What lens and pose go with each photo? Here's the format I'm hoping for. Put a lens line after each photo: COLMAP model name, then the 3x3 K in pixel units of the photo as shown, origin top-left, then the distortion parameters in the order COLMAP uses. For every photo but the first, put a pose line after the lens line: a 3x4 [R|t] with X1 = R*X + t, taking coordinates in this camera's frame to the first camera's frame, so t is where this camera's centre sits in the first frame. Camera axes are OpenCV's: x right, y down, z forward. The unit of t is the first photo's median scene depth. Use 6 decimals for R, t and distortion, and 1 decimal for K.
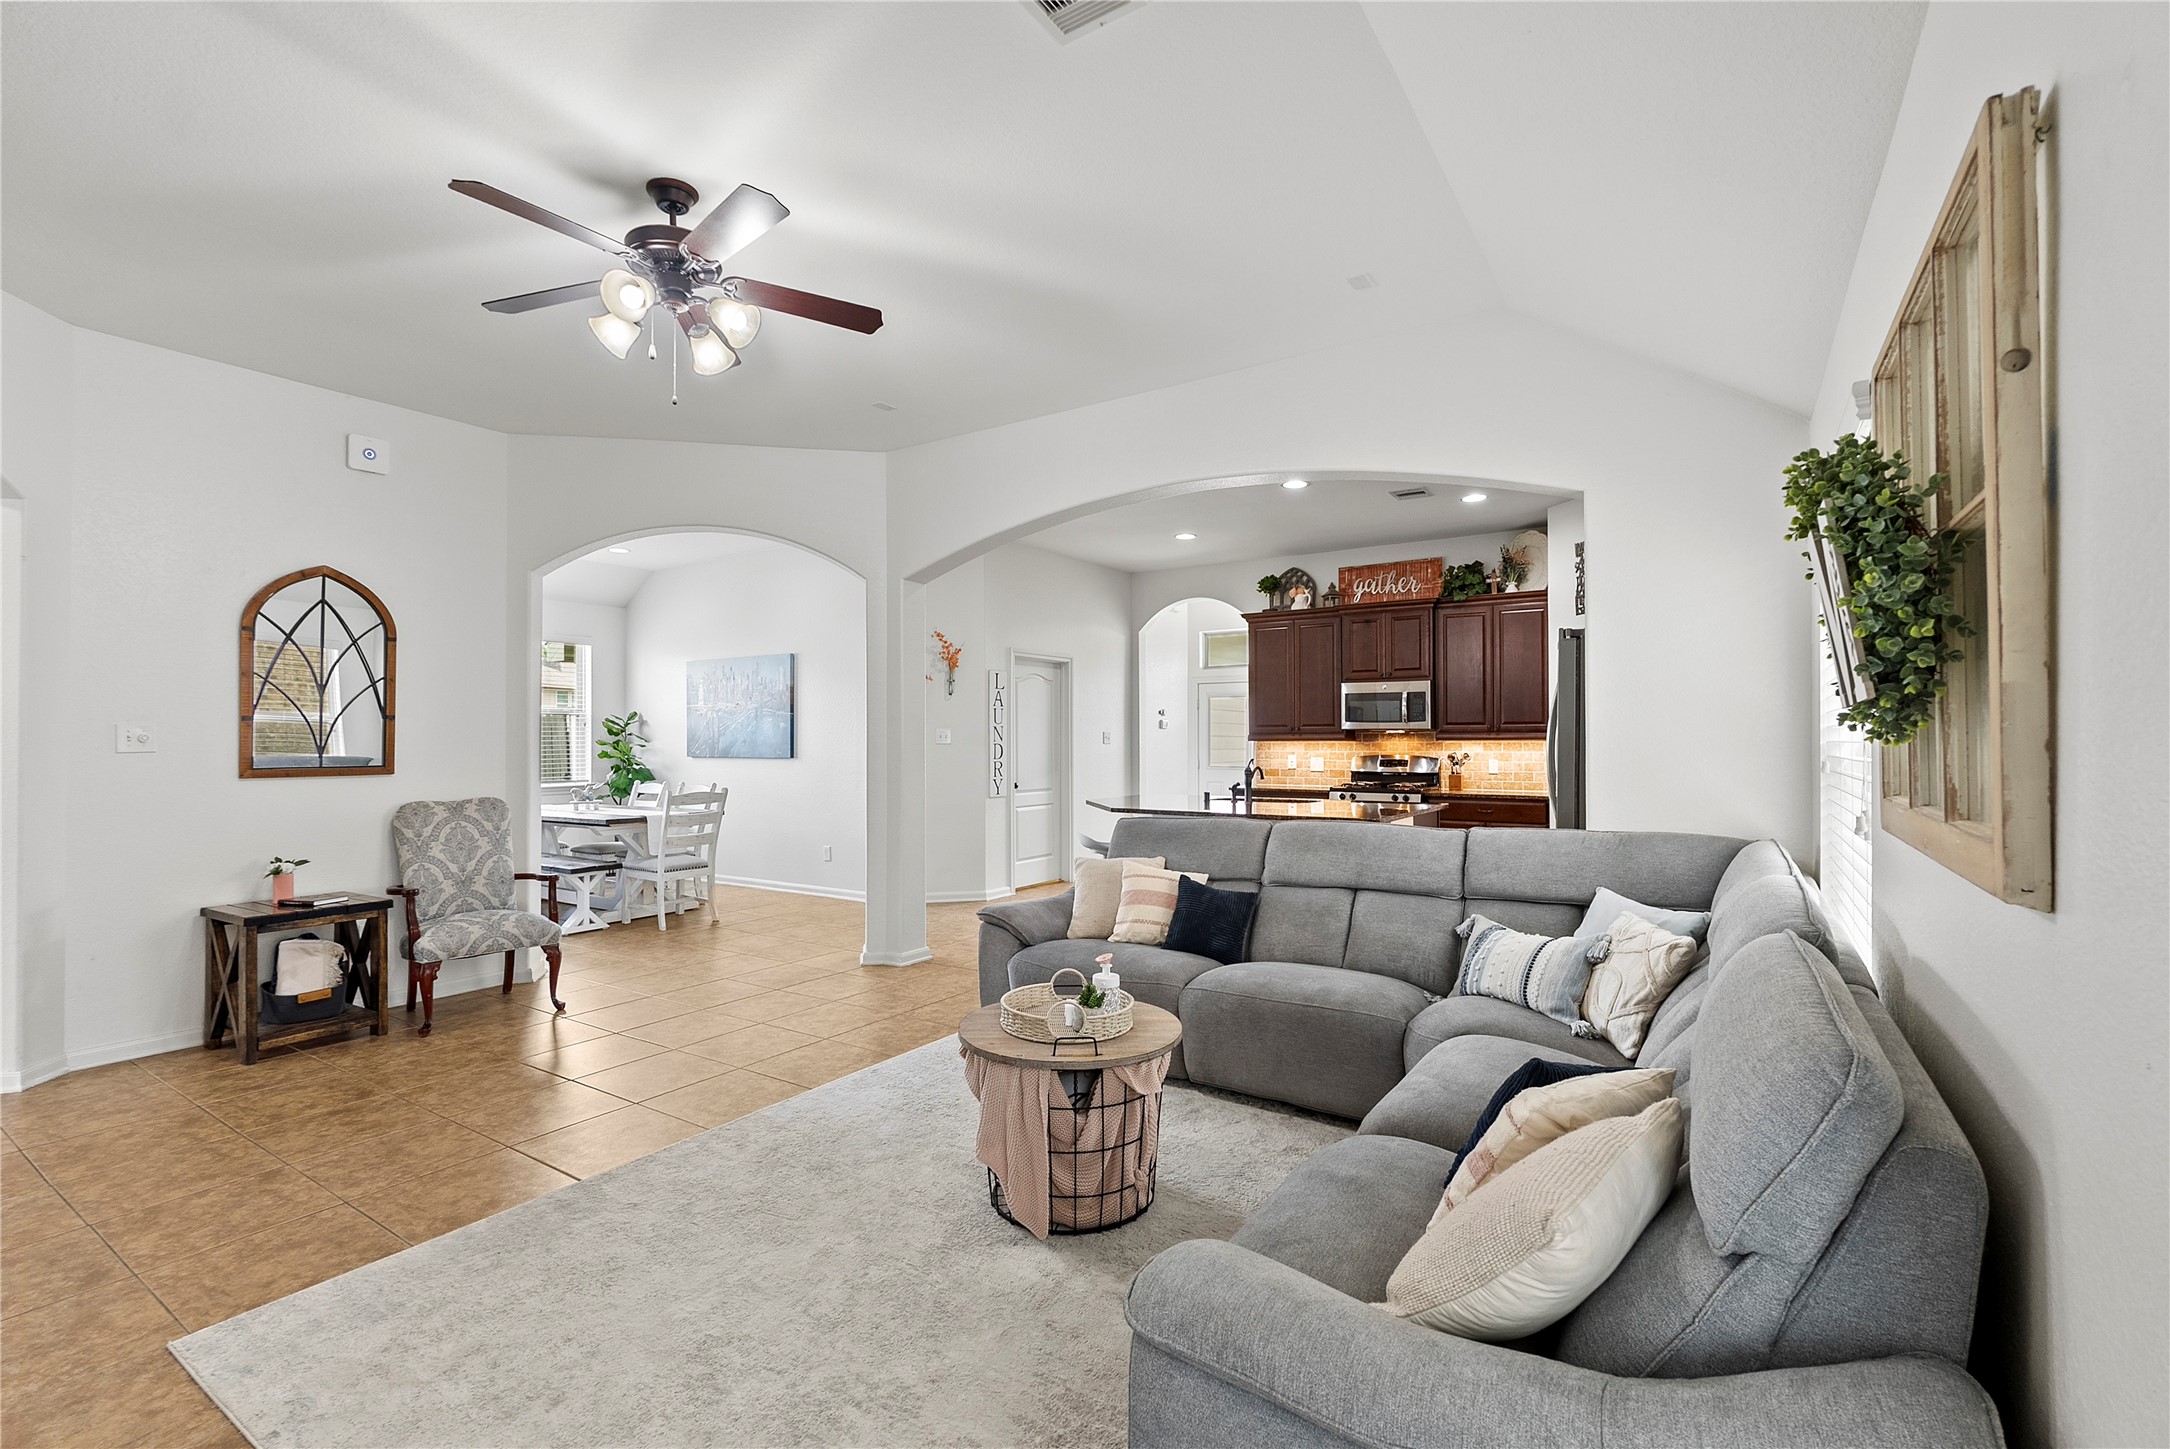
lens RADIAL K [[955.5, 0, 1085.0], [0, 955.5, 724.5], [0, 0, 1]] dist [-0.002415, -0.000172]
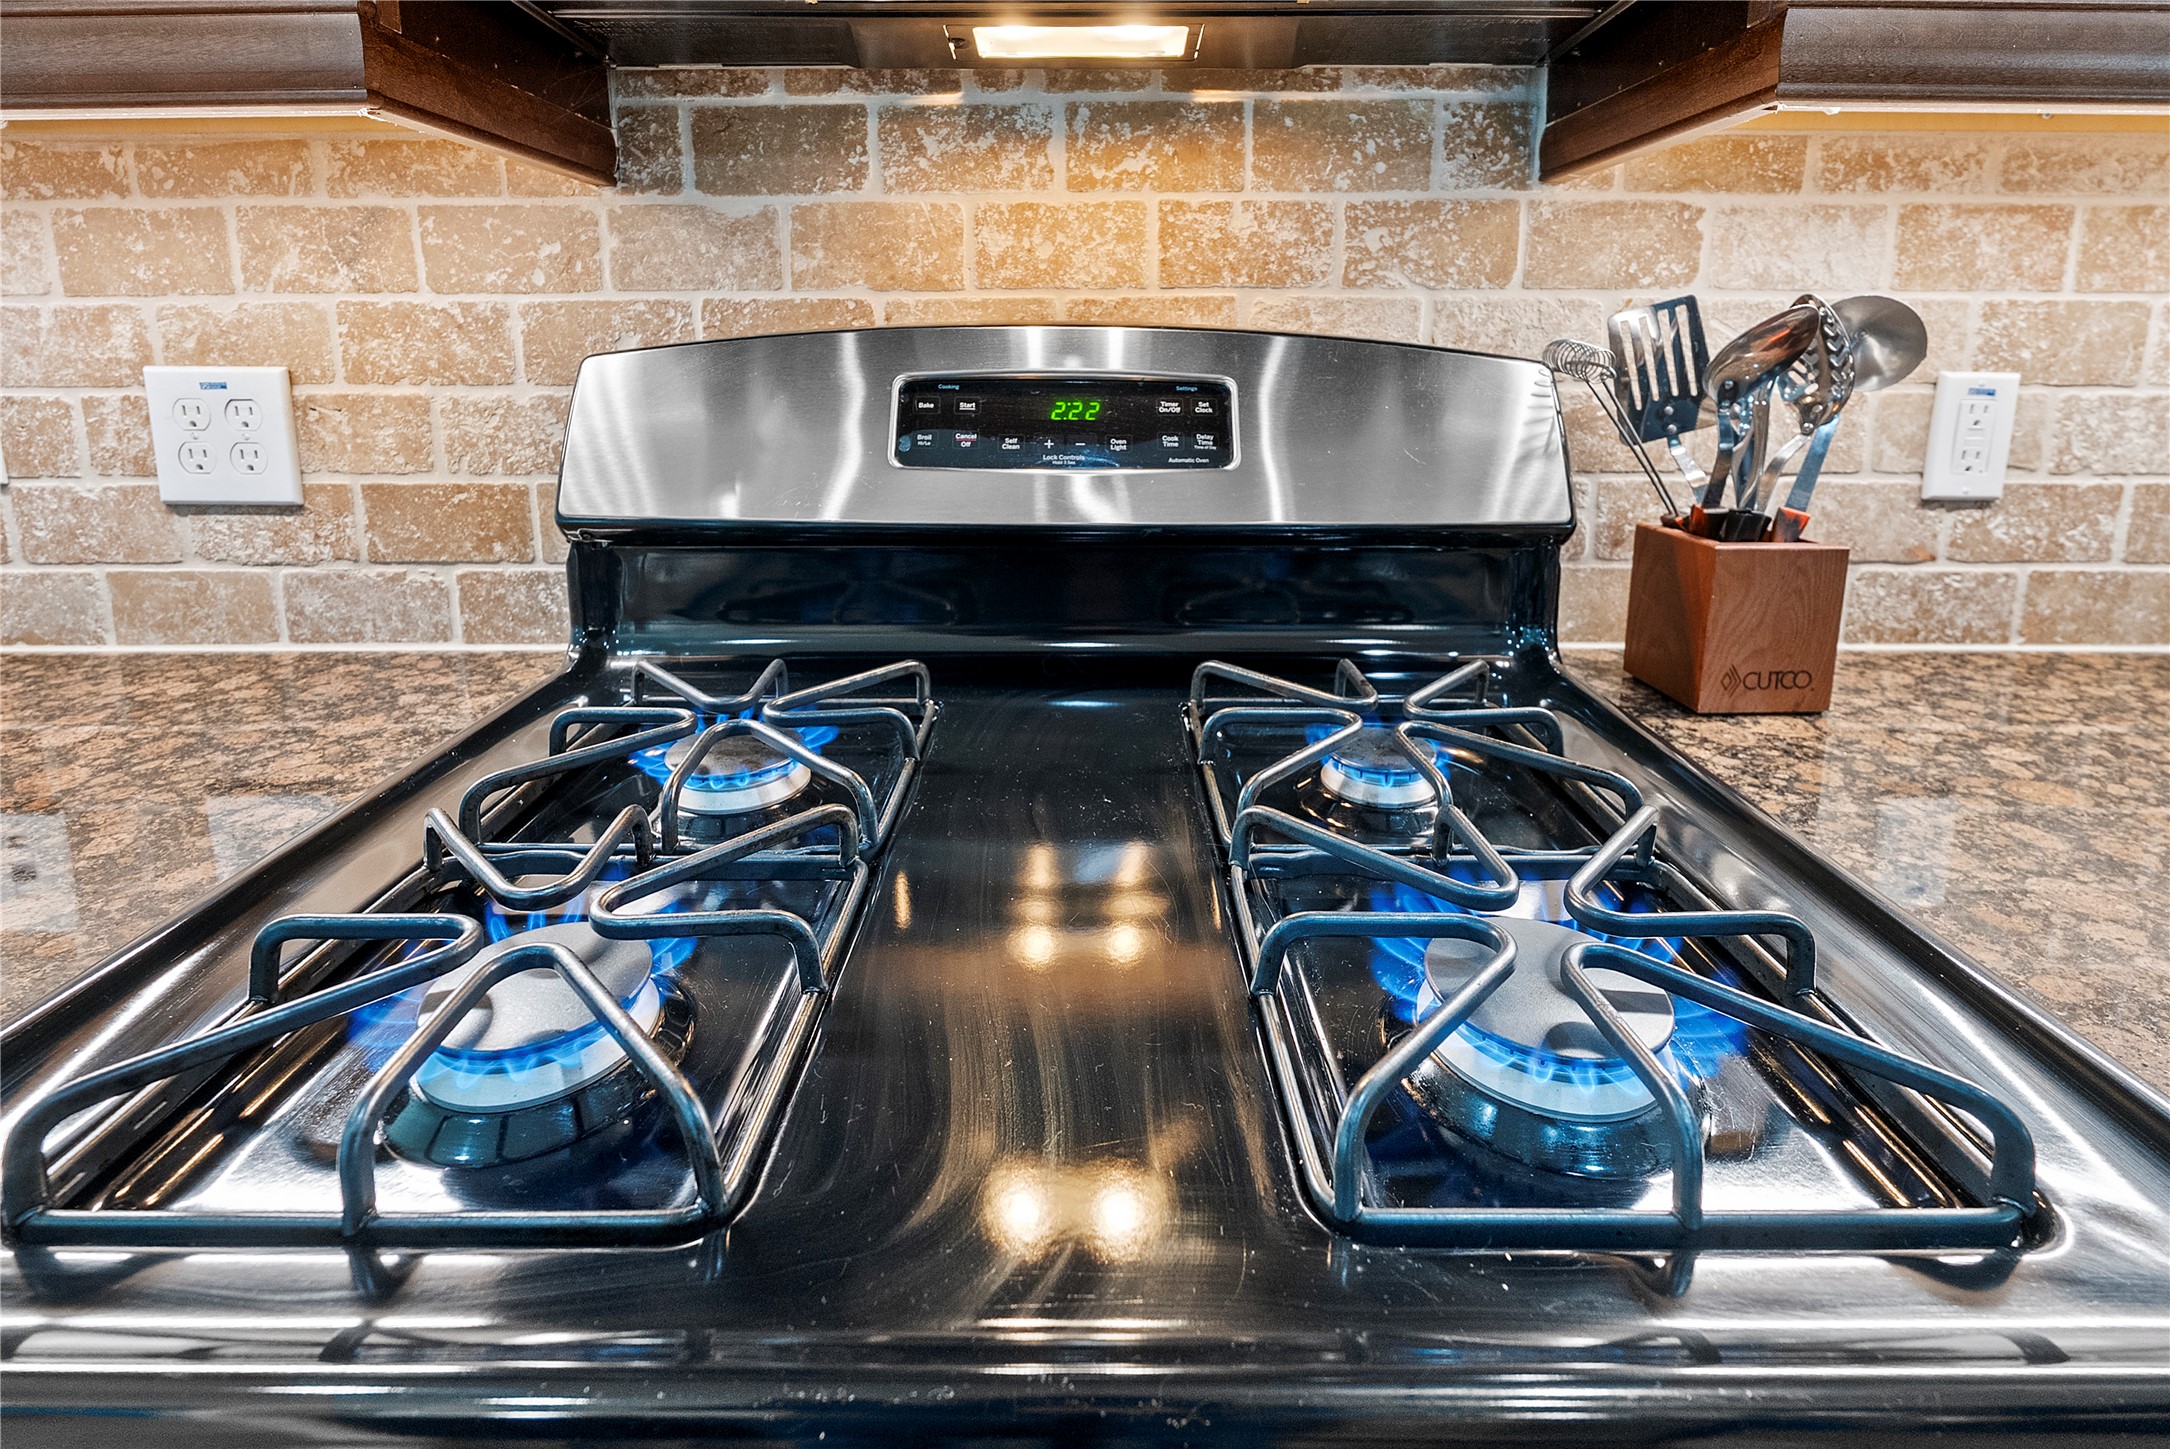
lens RADIAL K [[975.7, 0, 1082.2], [0, 975.7, 483.2], [0, 0, 1]] dist [-0.023408, 0.000373]
pose [[0.824520, -0.080049, 0.560141, 0.279743], [-0.011406, 0.987390, 0.157897, 0.032719], [-0.565717, -0.136578, 0.813210, 0.941051]]
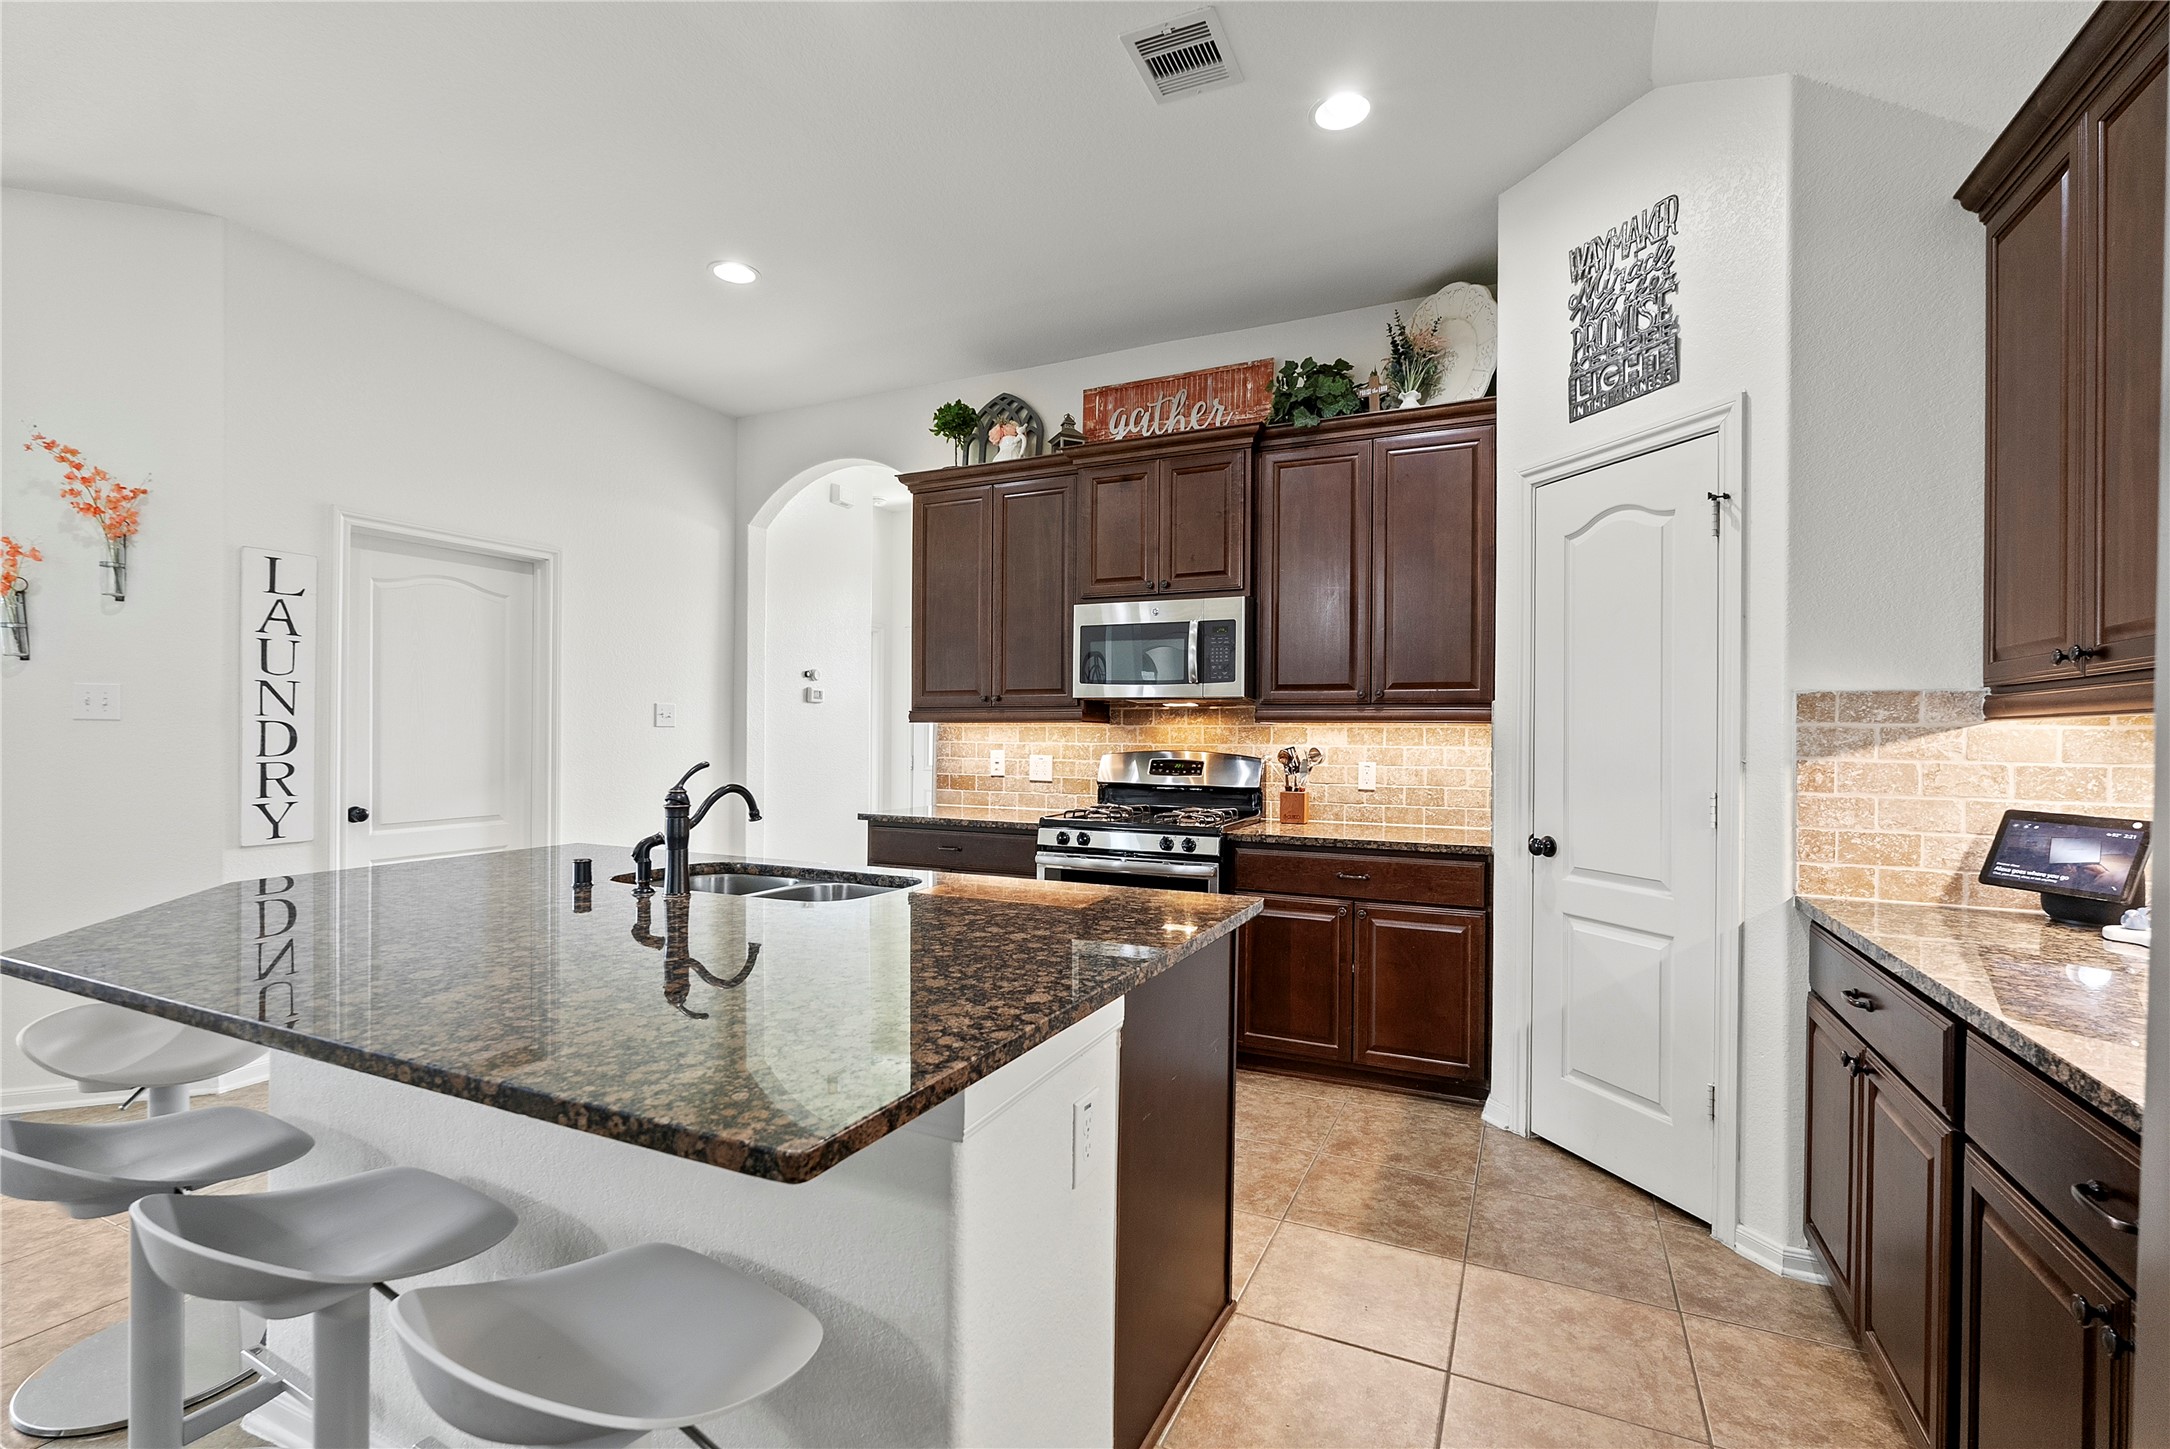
lens RADIAL K [[955.5, 0, 1085.0], [0, 955.5, 724.5], [0, 0, 1]] dist [-0.002415, -0.000172]
pose [[0.989311, 0.008428, 0.145578, 0.205316], [-0.009810, 0.999913, 0.008774, 0.014128], [-0.145491, -0.010108, 0.989308, 0.517918]]
